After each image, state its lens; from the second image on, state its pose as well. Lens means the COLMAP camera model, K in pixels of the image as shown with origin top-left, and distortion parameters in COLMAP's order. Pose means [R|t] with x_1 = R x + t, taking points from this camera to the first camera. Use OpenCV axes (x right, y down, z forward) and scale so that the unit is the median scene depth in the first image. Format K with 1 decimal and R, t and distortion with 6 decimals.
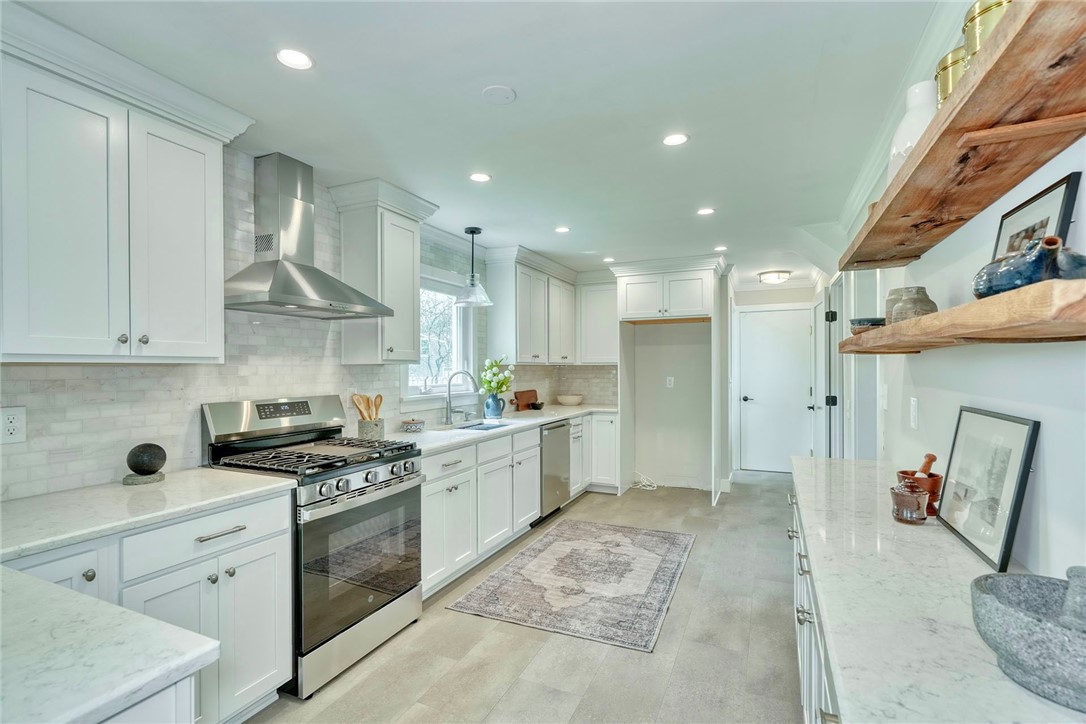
lens RADIAL K [[502.1, 0, 543.5], [0, 502.1, 367.4], [0, 0, 1]] dist [0.002331, 0.001617]
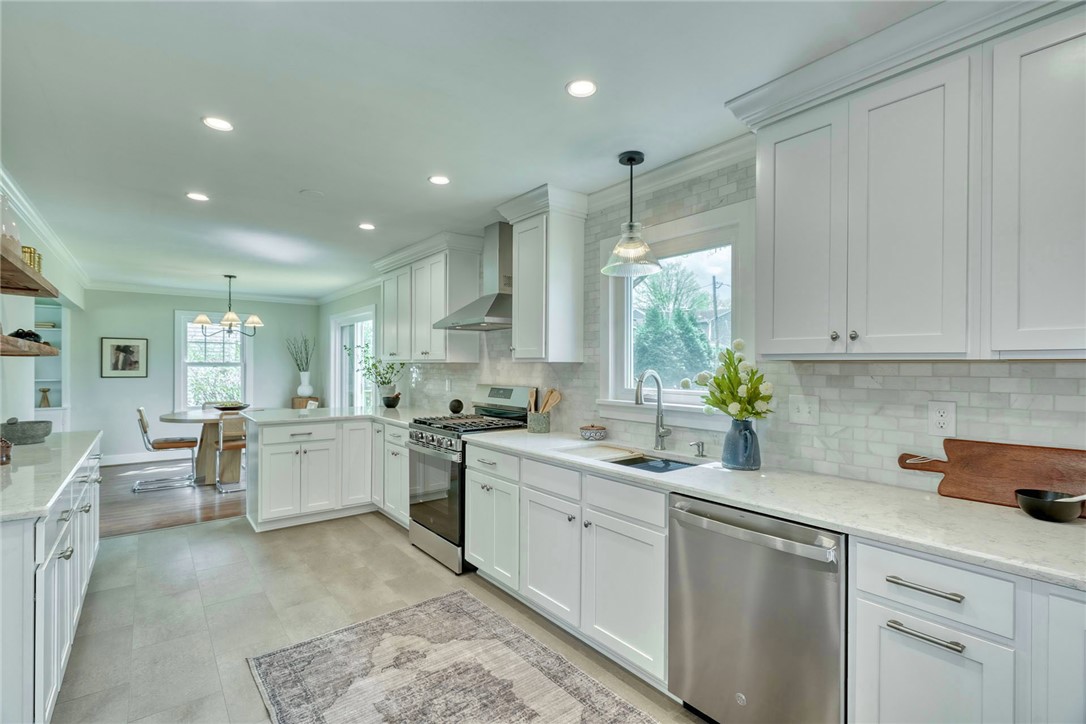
lens RADIAL K [[502.1, 0, 543.5], [0, 502.1, 367.4], [0, 0, 1]] dist [0.002331, 0.001617]
pose [[-0.460217, 0.009257, -0.887758, 0.485253], [0.000430, 0.999948, 0.010204, -0.004767], [0.887806, 0.004314, -0.460197, 1.170611]]
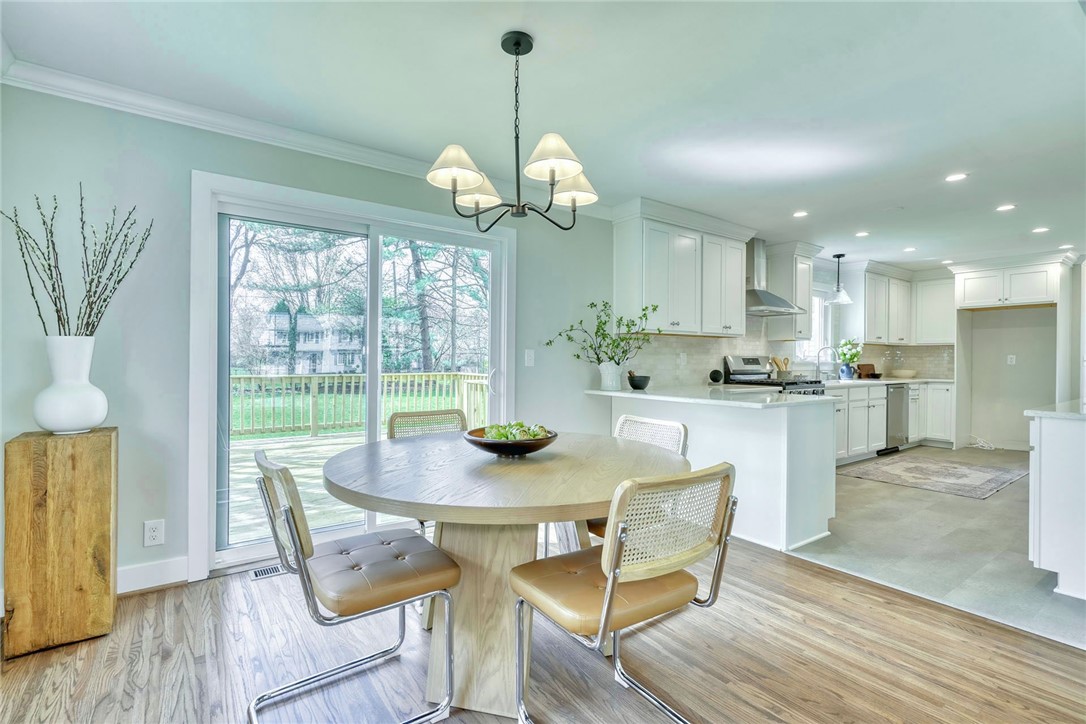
lens RADIAL K [[495.8, 0, 541.1], [0, 495.8, 361.4], [0, 0, 1]] dist [-0.002719, 0.000726]
pose [[0.860822, 0.012294, -0.508757, -0.145767], [-0.009700, 0.999923, 0.007751, 0.049834], [0.508813, -0.001737, 0.860875, -0.769248]]
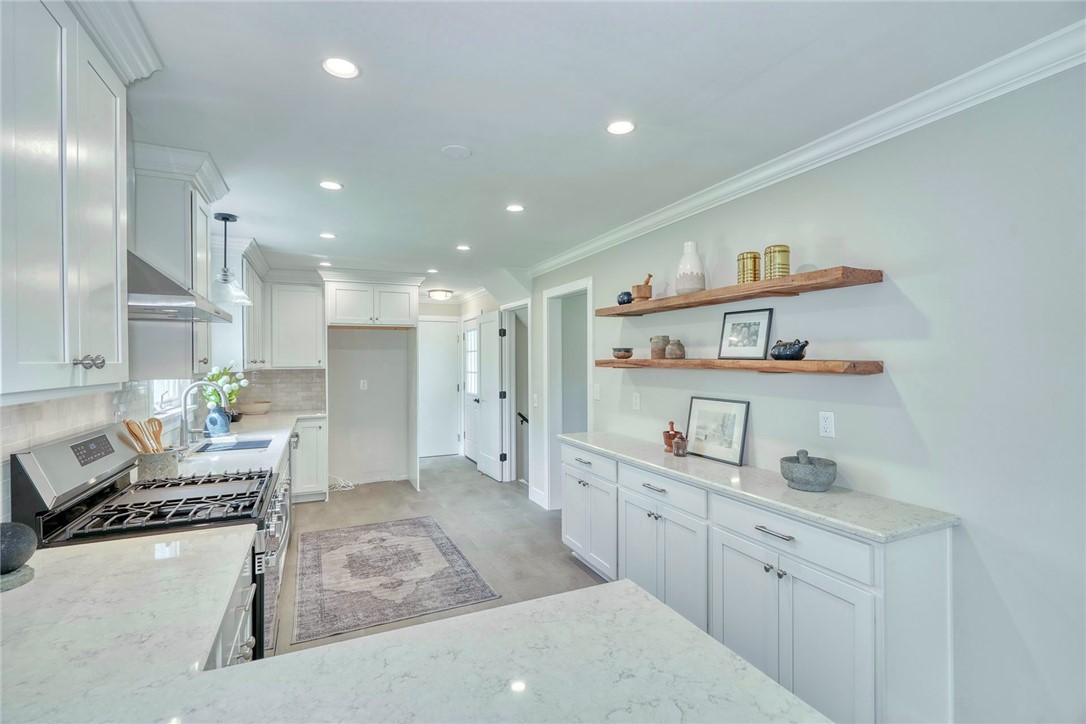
lens RADIAL K [[495.8, 0, 541.1], [0, 495.8, 361.4], [0, 0, 1]] dist [-0.002719, 0.000726]
pose [[0.662550, -0.000592, 0.749017, -0.404438], [0.002852, 0.999994, -0.001733, -0.024050], [-0.749012, 0.003285, 0.662548, 0.041844]]
